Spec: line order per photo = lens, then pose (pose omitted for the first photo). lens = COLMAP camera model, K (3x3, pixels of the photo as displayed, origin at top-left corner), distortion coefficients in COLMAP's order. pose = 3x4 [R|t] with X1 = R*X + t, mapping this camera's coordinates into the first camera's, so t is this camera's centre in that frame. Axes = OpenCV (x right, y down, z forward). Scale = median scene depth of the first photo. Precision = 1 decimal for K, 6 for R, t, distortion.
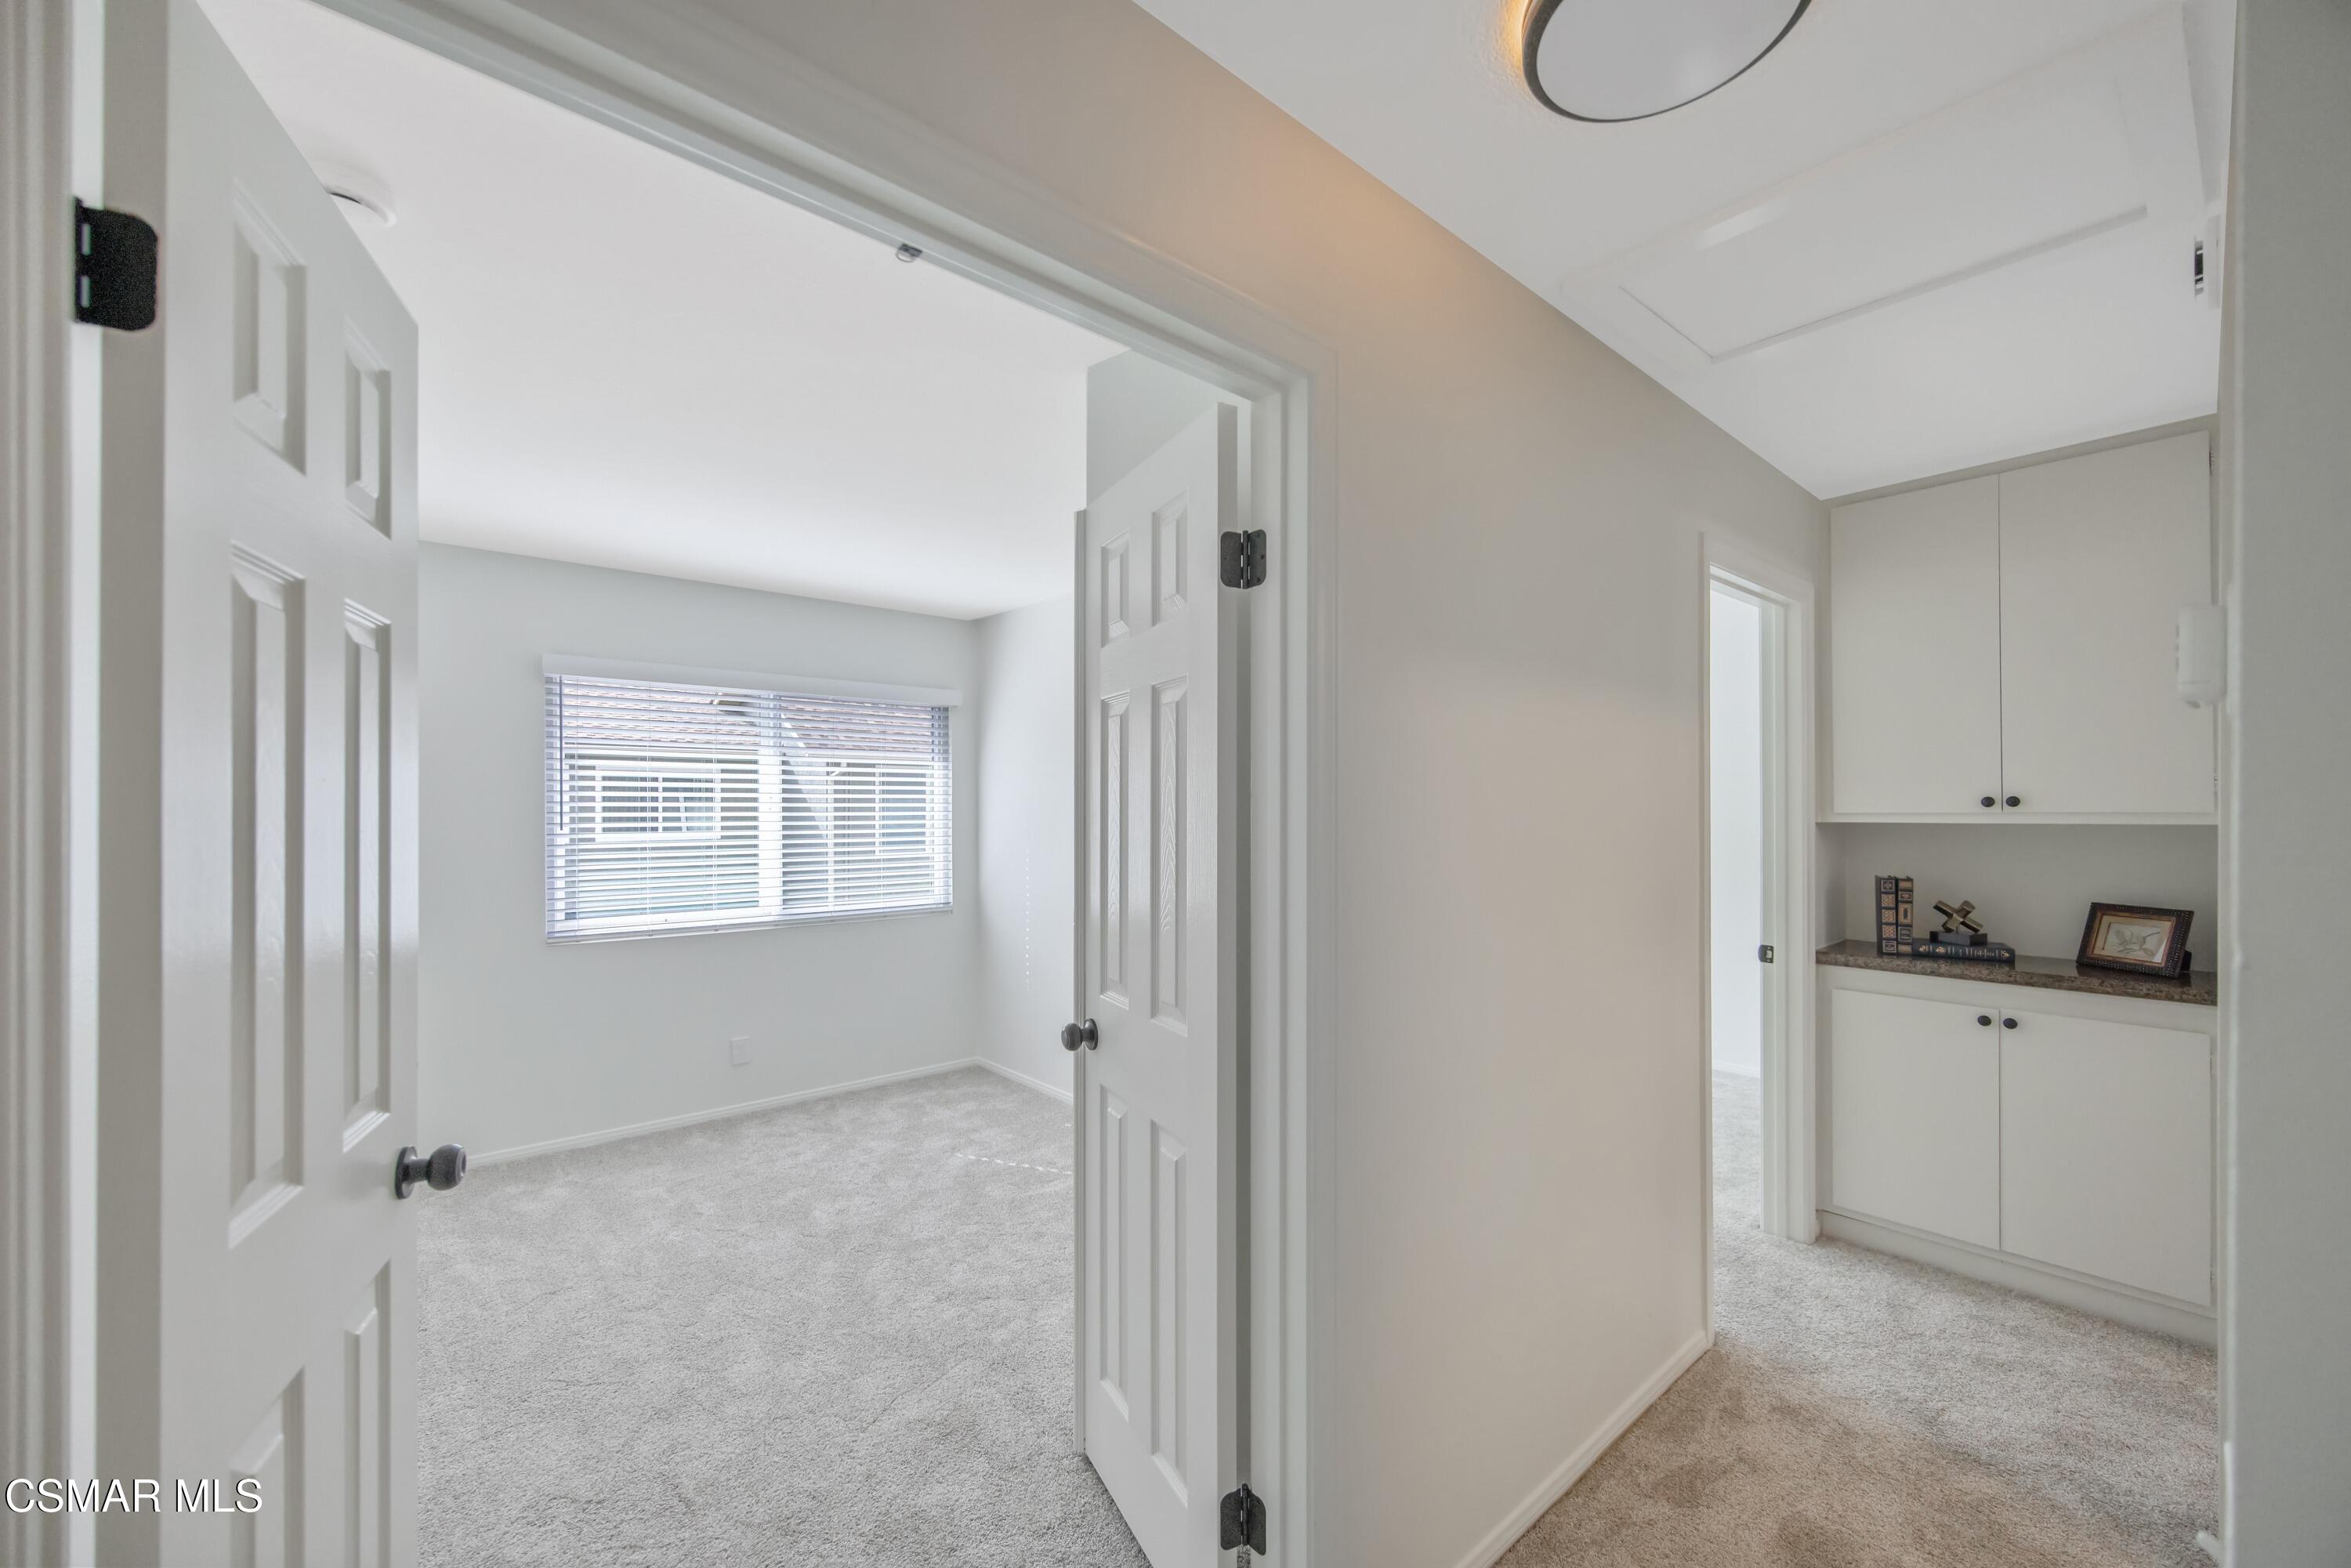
lens RADIAL K [[915.4, 0, 1176.3], [0, 915.4, 787.1], [0, 0, 1]] dist [0.000467, -0.000024]
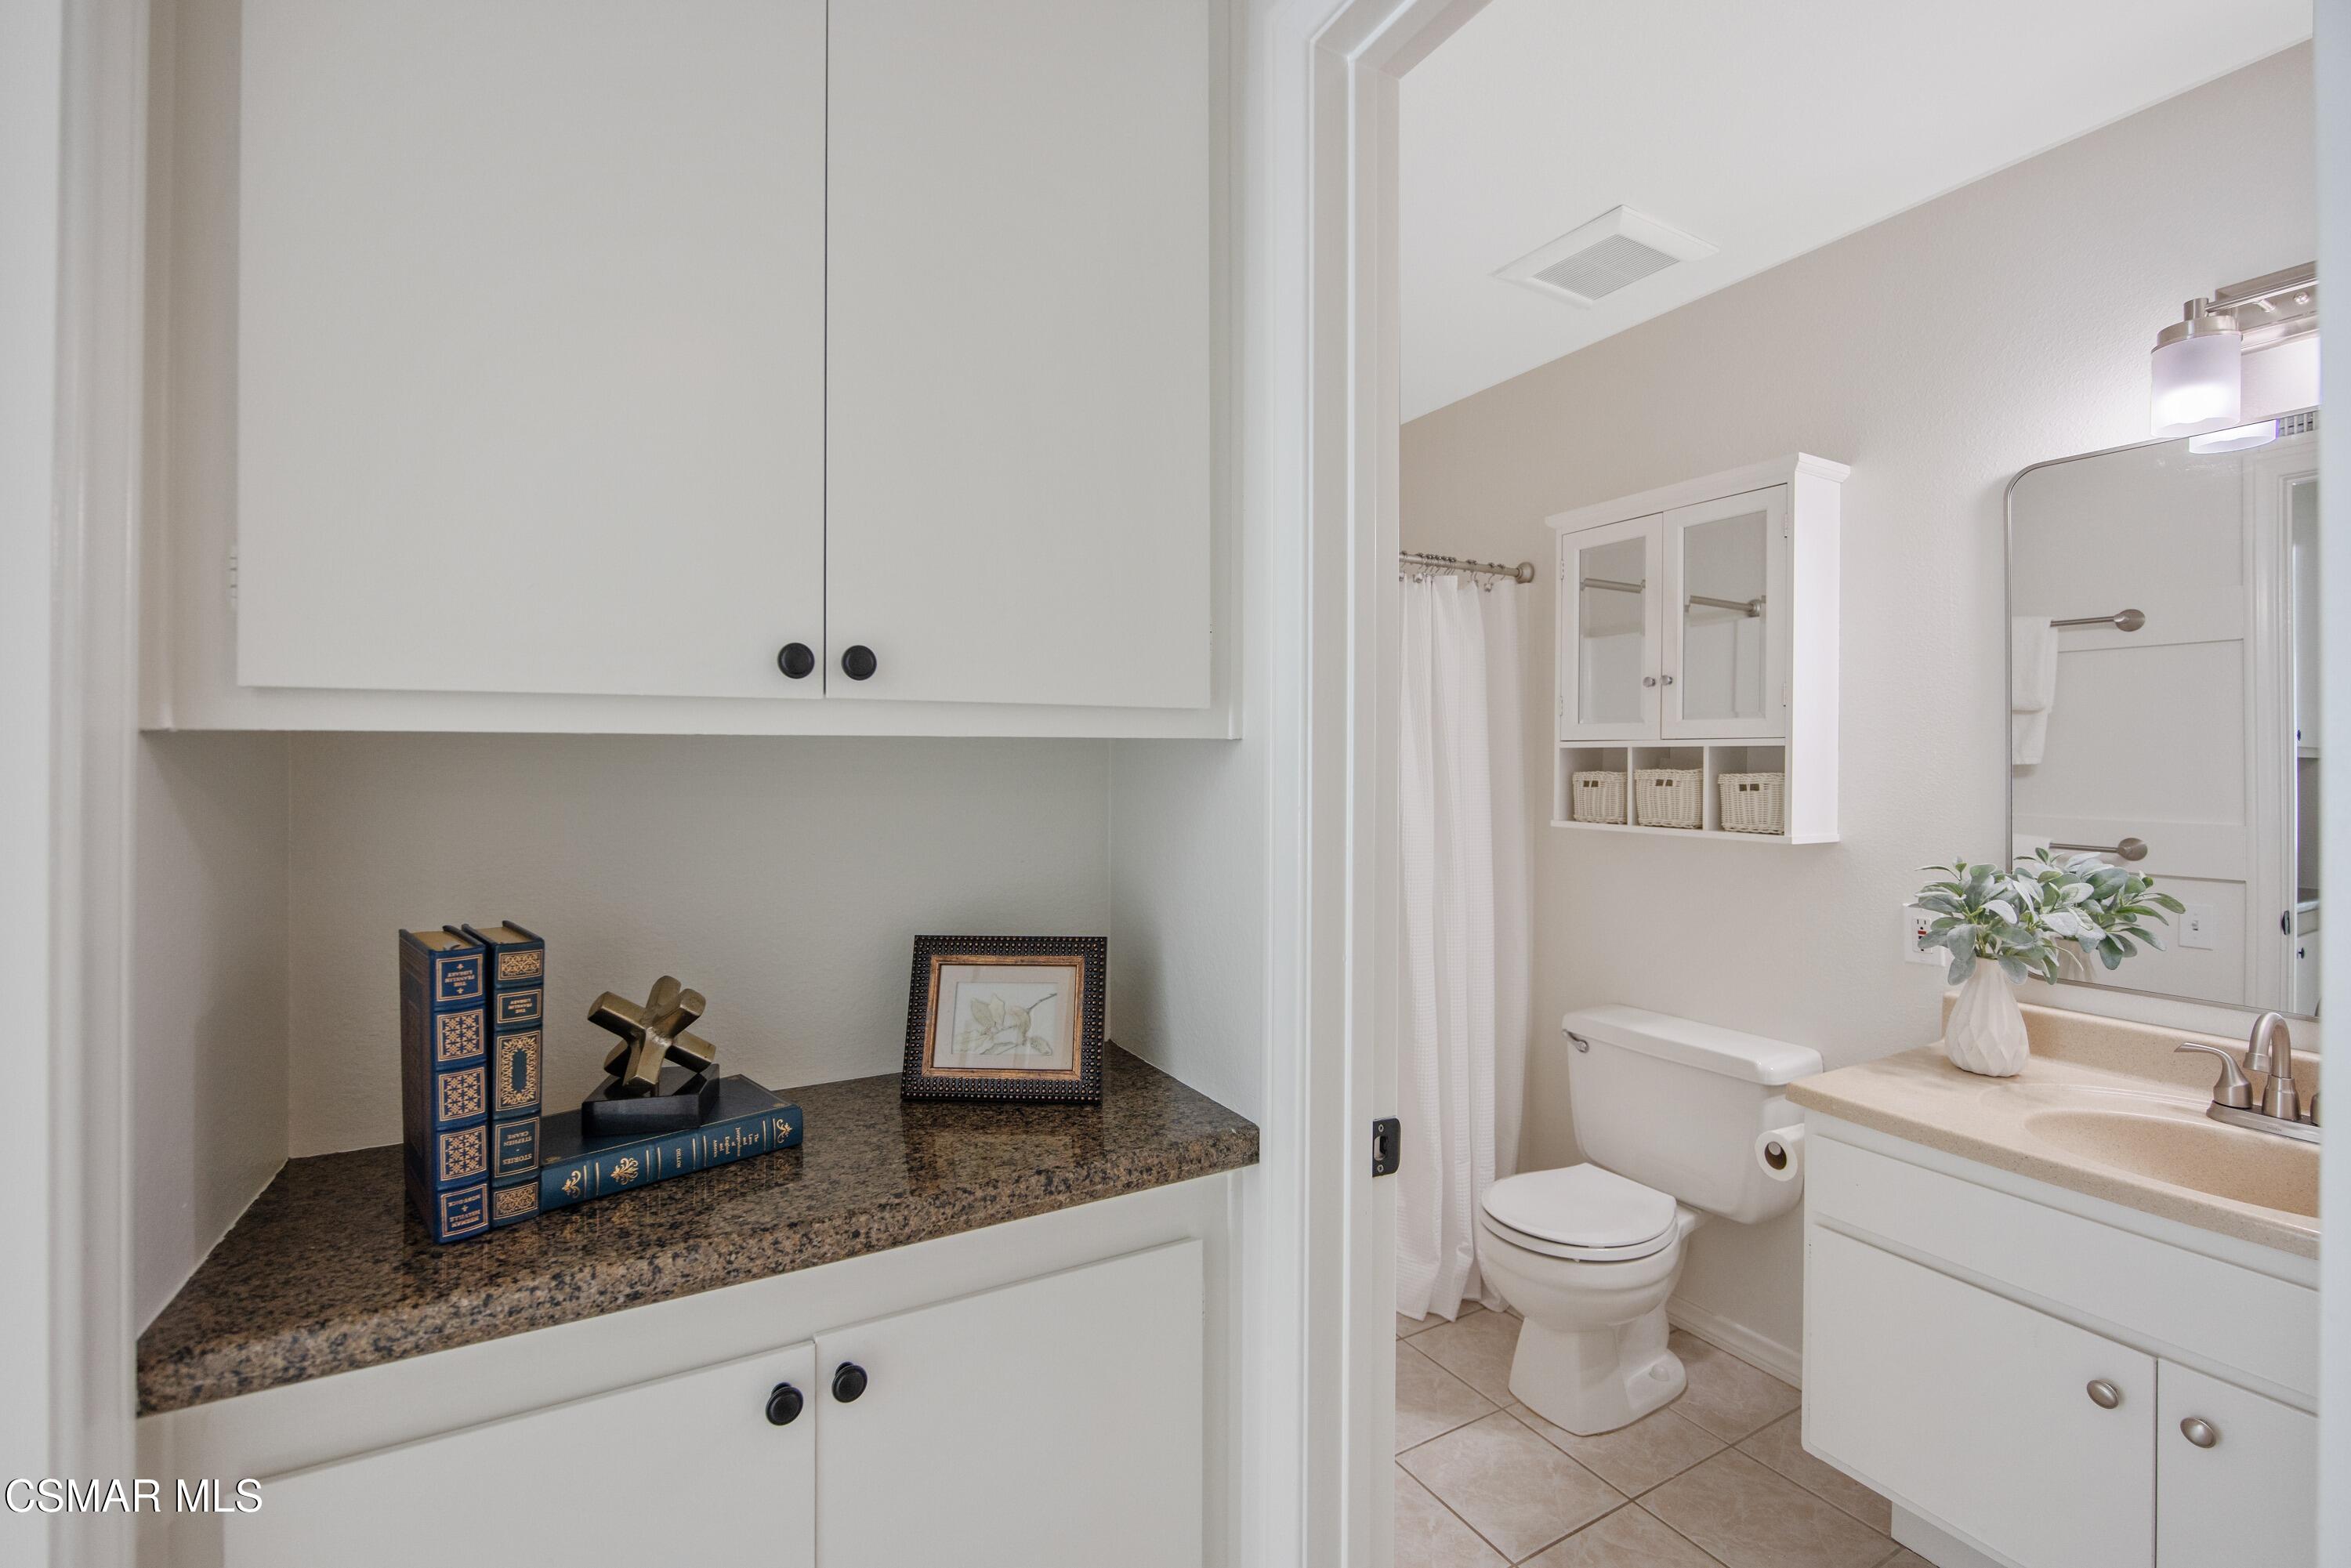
lens RADIAL K [[1010.7, 0, 1178.8], [0, 1010.7, 777.4], [0, 0, 1]] dist [-0.020715, 0.000284]
pose [[0.206367, 0.002194, 0.978472, 0.281231], [-0.014377, 0.999896, 0.000790, 0.024787], [-0.978369, -0.014230, 0.206377, 0.385179]]
